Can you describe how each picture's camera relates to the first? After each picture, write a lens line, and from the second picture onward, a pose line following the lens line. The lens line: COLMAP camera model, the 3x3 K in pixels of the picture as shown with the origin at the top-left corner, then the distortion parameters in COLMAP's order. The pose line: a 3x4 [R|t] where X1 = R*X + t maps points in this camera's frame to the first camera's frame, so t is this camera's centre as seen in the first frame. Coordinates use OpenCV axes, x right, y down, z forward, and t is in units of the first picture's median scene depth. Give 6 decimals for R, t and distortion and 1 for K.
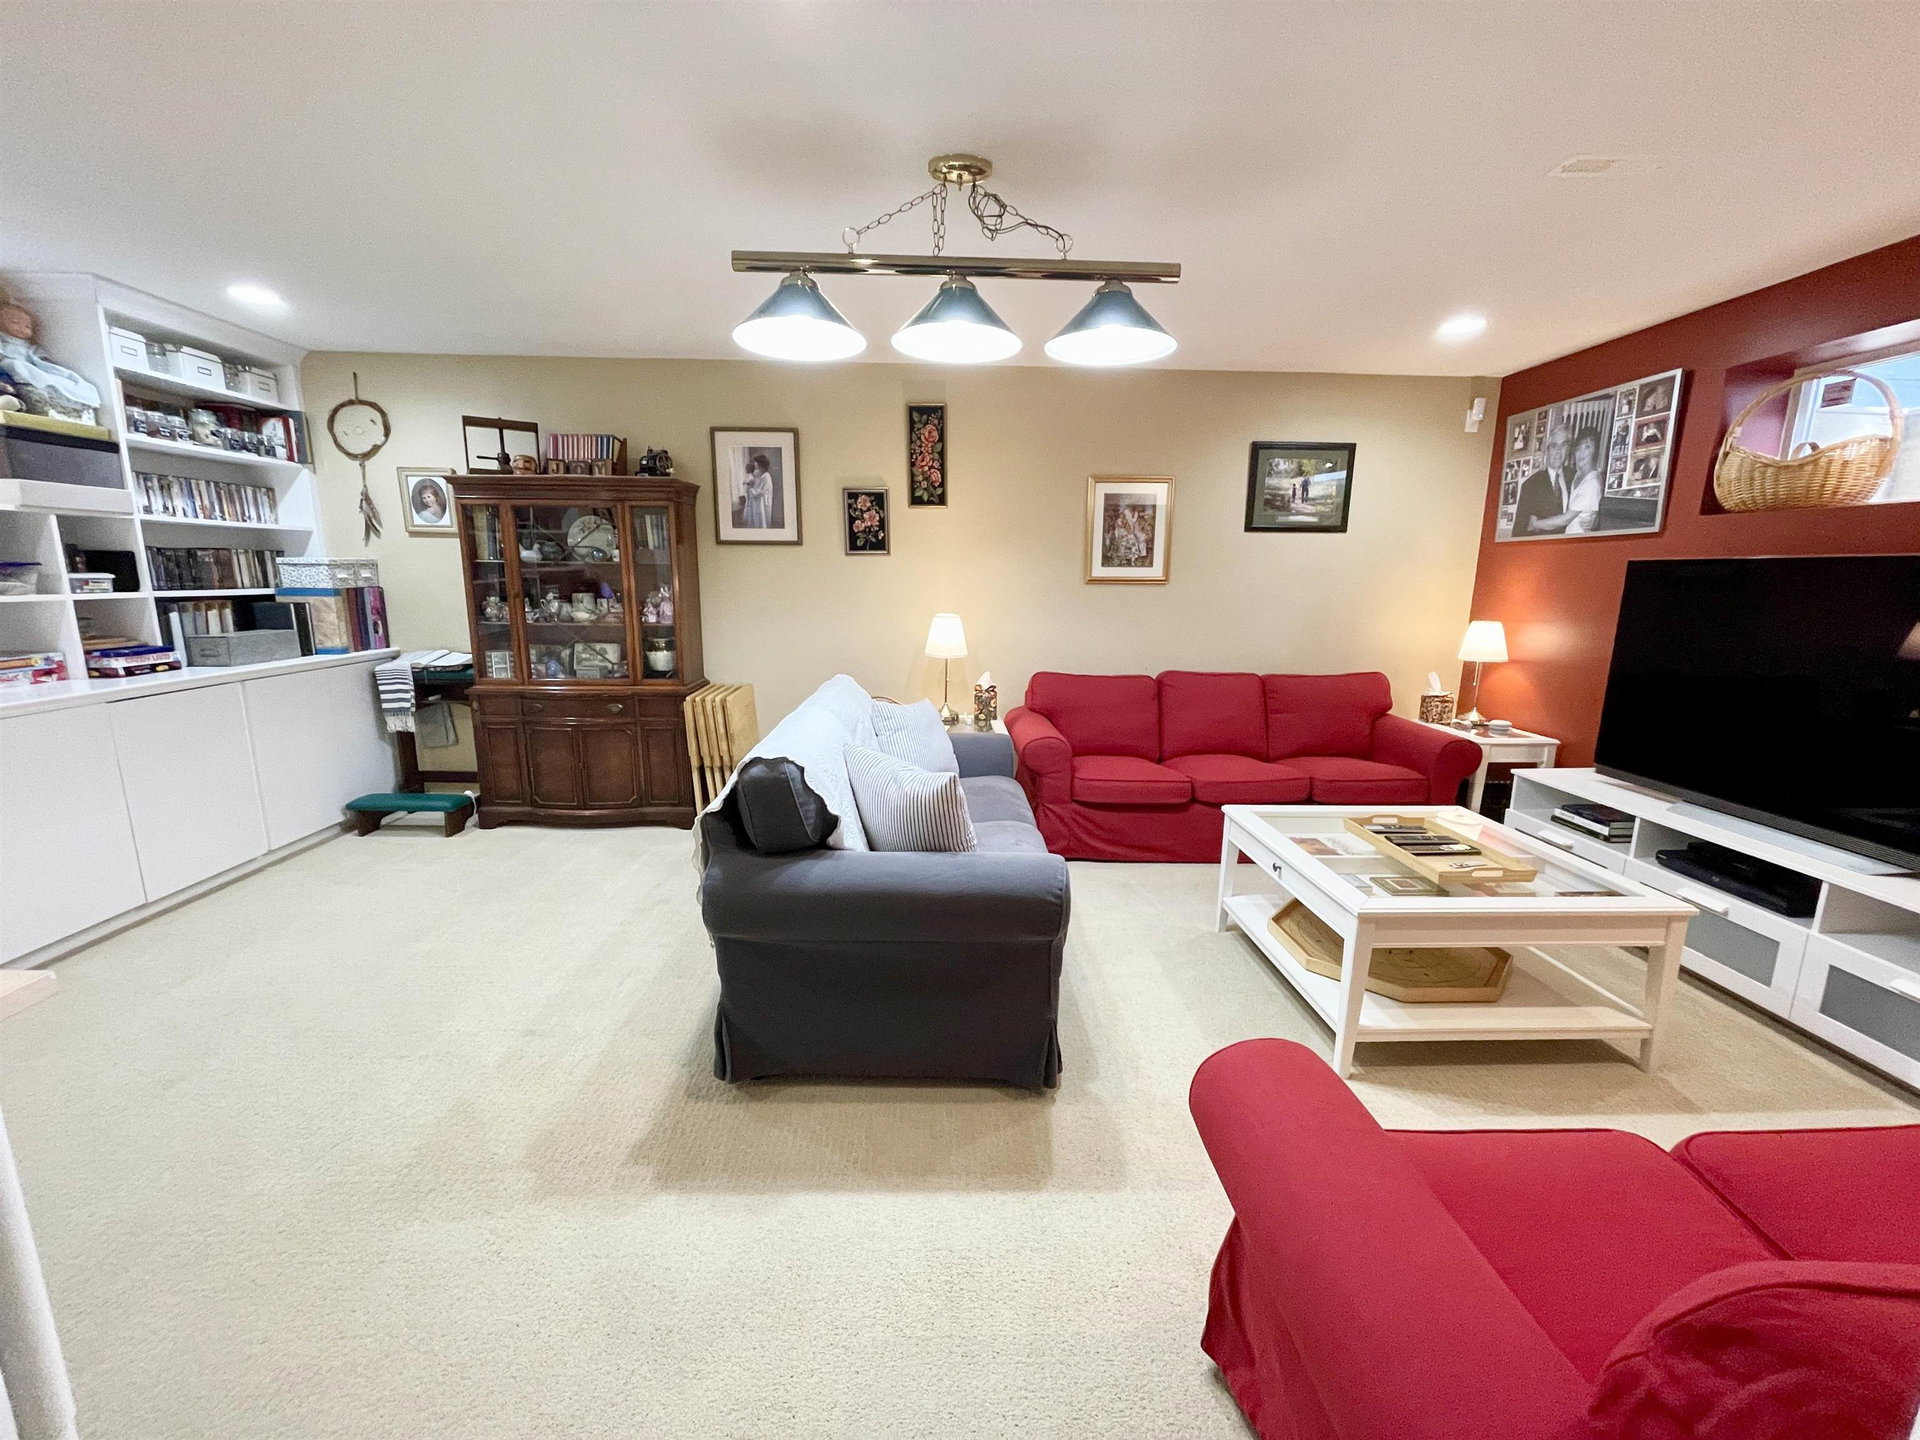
lens RADIAL K [[769.0, 0, 956.2], [0, 769.0, 721.2], [0, 0, 1]] dist [0.002552, -0.003032]
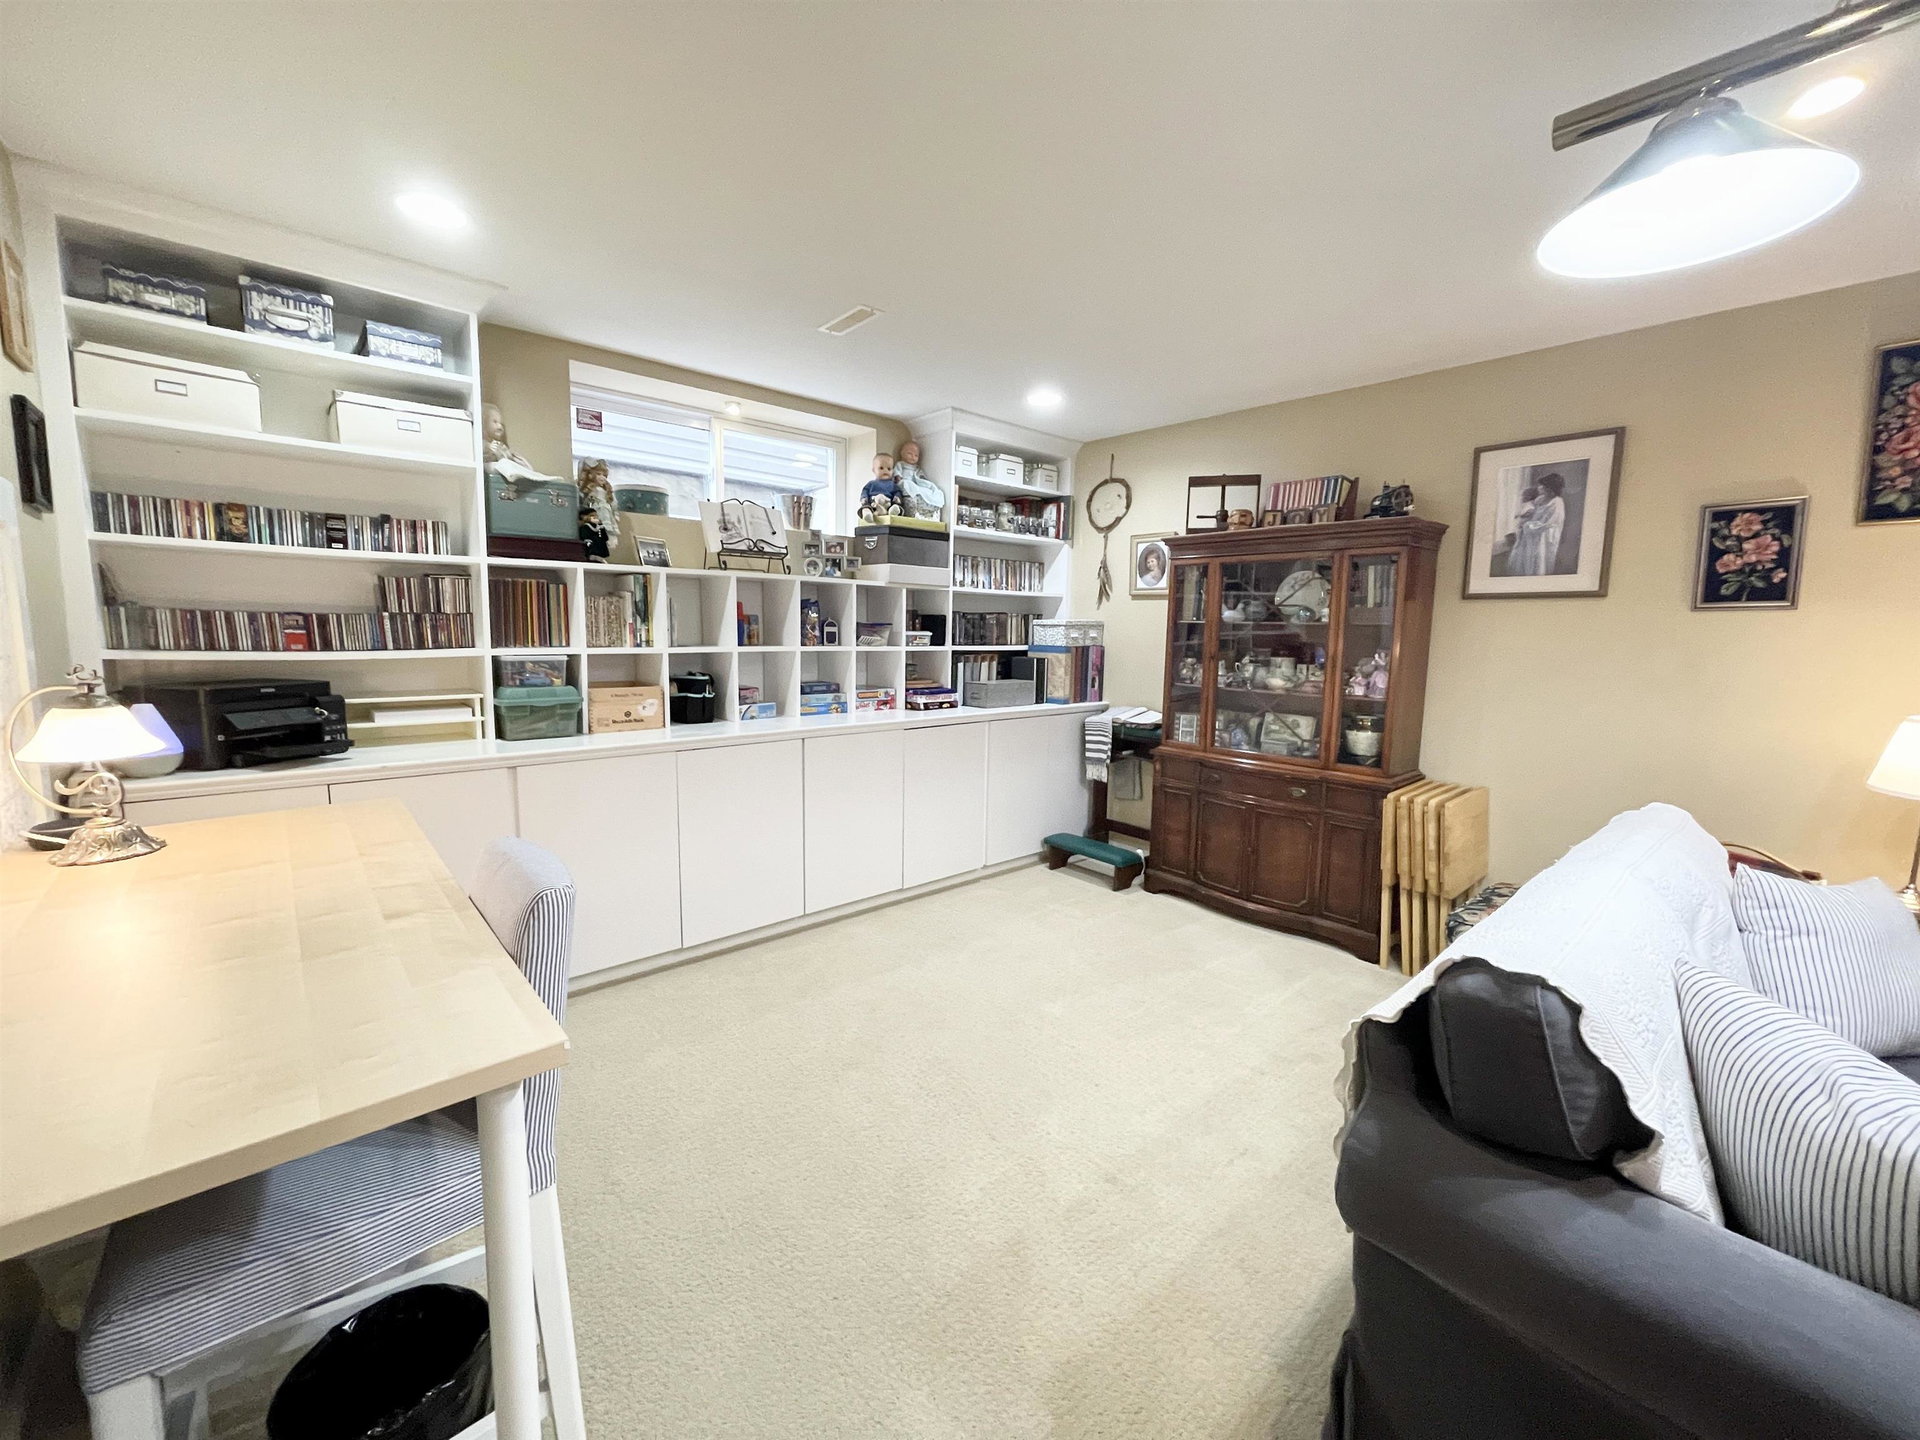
lens RADIAL K [[769.0, 0, 953.8], [0, 769.0, 719.7], [0, 0, 1]] dist [0.002552, -0.003032]
pose [[0.638395, 0.092261, -0.764160, -0.044495], [-0.155709, 0.987744, -0.010826, -0.028406], [0.753795, 0.125898, 0.644936, 0.161224]]
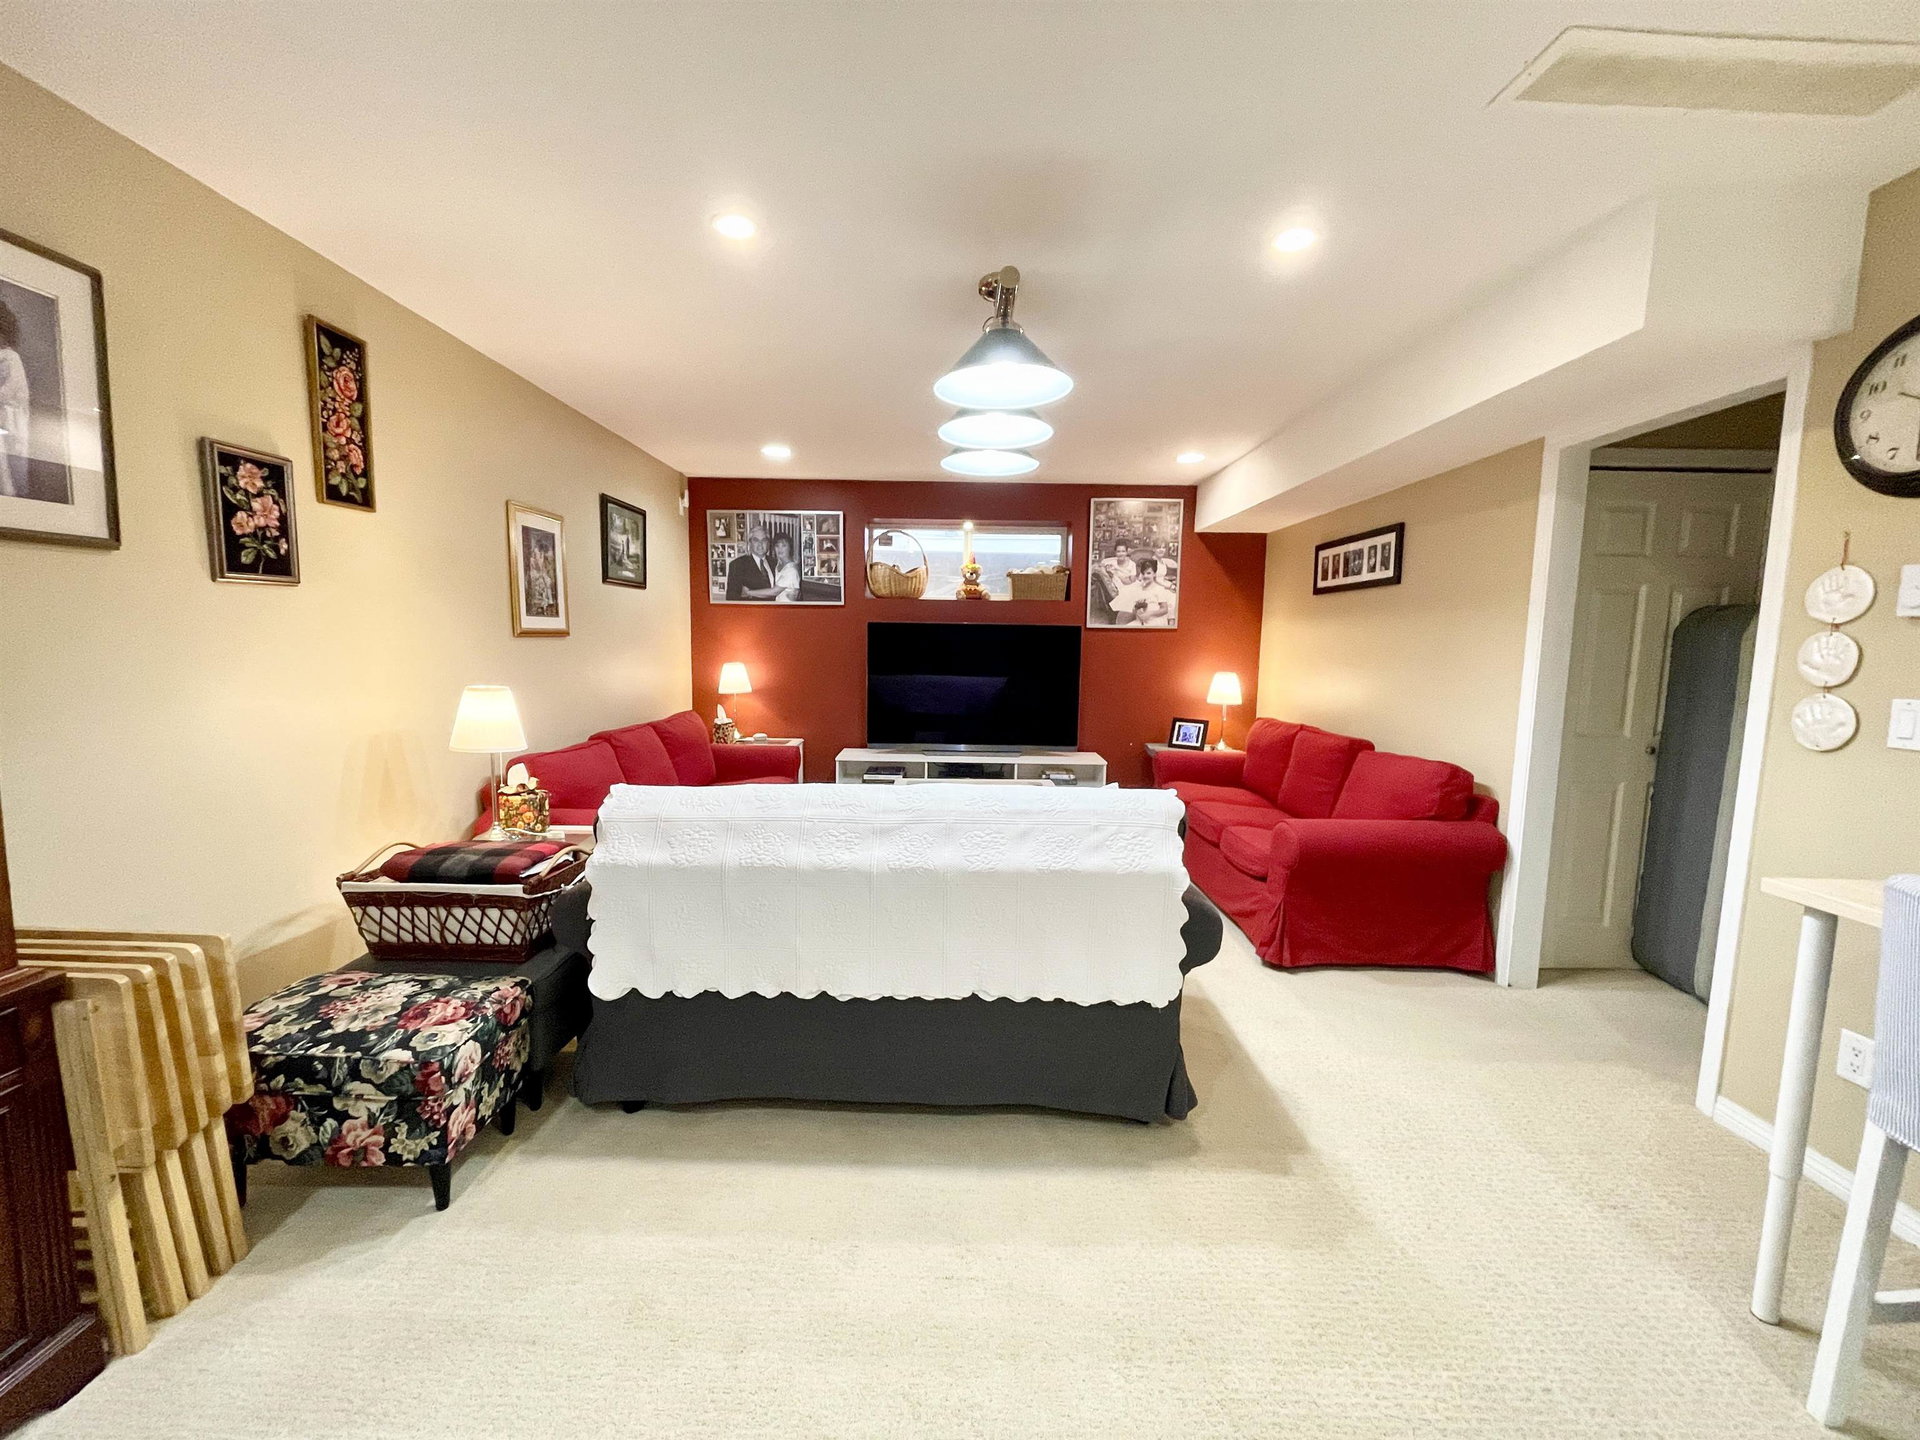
lens RADIAL K [[769.0, 0, 967.5], [0, 769.0, 715.5], [0, 0, 1]] dist [0.002552, -0.003032]
pose [[0.024425, -0.108607, 0.993785, -0.664572], [0.173038, 0.979536, 0.102797, -0.114891], [-0.984612, 0.169452, 0.042718, 0.596356]]
